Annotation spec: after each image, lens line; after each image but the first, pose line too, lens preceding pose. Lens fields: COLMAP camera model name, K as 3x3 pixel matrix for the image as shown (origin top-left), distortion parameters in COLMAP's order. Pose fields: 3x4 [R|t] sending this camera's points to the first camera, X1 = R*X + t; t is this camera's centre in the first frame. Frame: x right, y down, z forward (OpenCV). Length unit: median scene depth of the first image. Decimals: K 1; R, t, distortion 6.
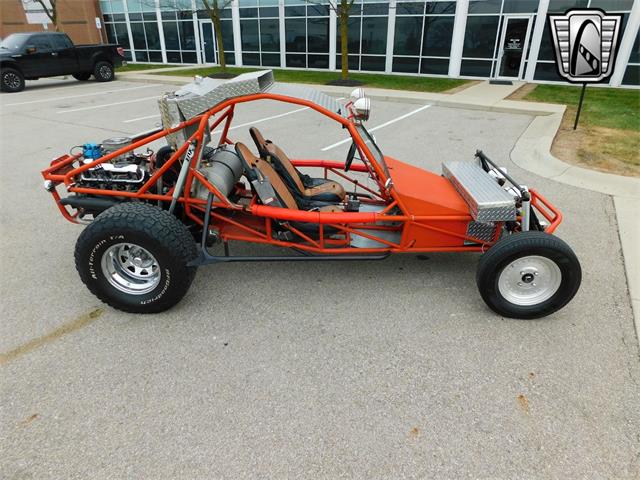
lens RADIAL K [[422.7, 0, 322.9], [0, 422.7, 240.9], [0, 0, 1]] dist [-0.072163, 0.055915]
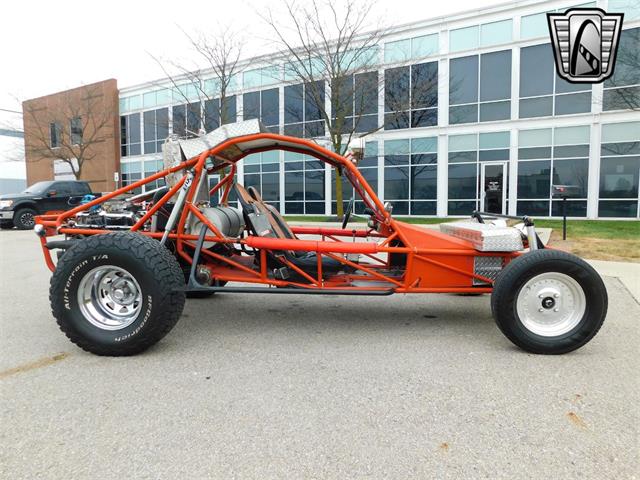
lens RADIAL K [[422.7, 0, 323.2], [0, 422.7, 240.0], [0, 0, 1]] dist [-0.072163, 0.055915]
pose [[0.999888, -0.012549, 0.008203, -0.000744], [0.014662, 0.932723, -0.360296, 0.065541], [-0.003130, 0.360376, 0.932802, 0.025798]]
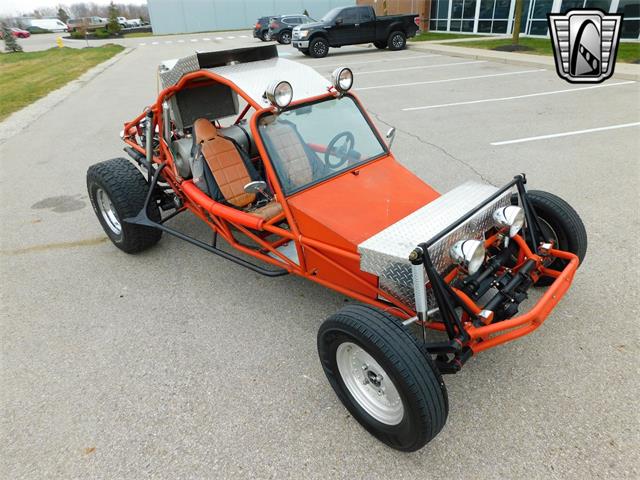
lens RADIAL K [[422.7, 0, 324.2], [0, 422.7, 240.2], [0, 0, 1]] dist [-0.072163, 0.055915]
pose [[0.737843, 0.289368, -0.609799, 0.179378], [-0.252048, 0.956210, 0.148779, -0.044384], [0.626147, 0.043923, 0.778467, 0.103642]]
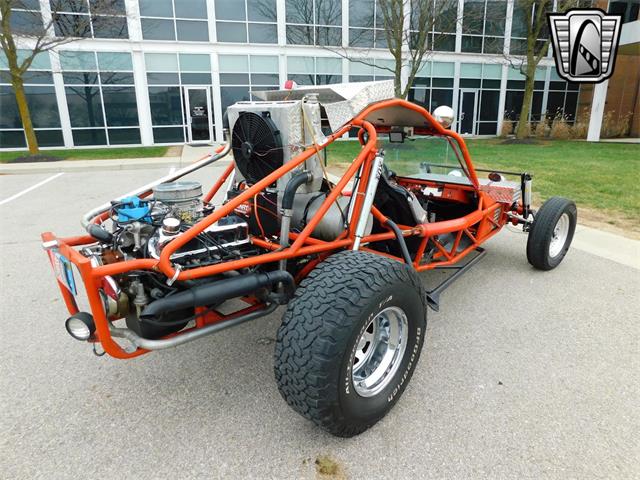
lens RADIAL K [[422.7, 0, 321.6], [0, 422.7, 237.8], [0, 0, 1]] dist [-0.072163, 0.055915]
pose [[0.675265, -0.216865, 0.704973, -0.216262], [0.337067, 0.940887, -0.033426, -0.023997], [-0.656051, 0.260195, 0.708446, 0.130353]]
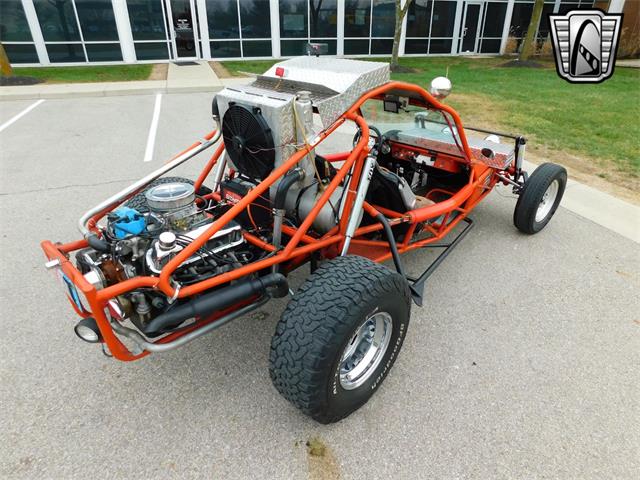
lens RADIAL K [[422.7, 0, 320.9], [0, 422.7, 237.7], [0, 0, 1]] dist [-0.072163, 0.055915]
pose [[0.666365, -0.348751, 0.659037, -0.210212], [0.328770, 0.930740, 0.160106, -0.056731], [-0.669229, 0.109982, 0.734872, 0.119273]]
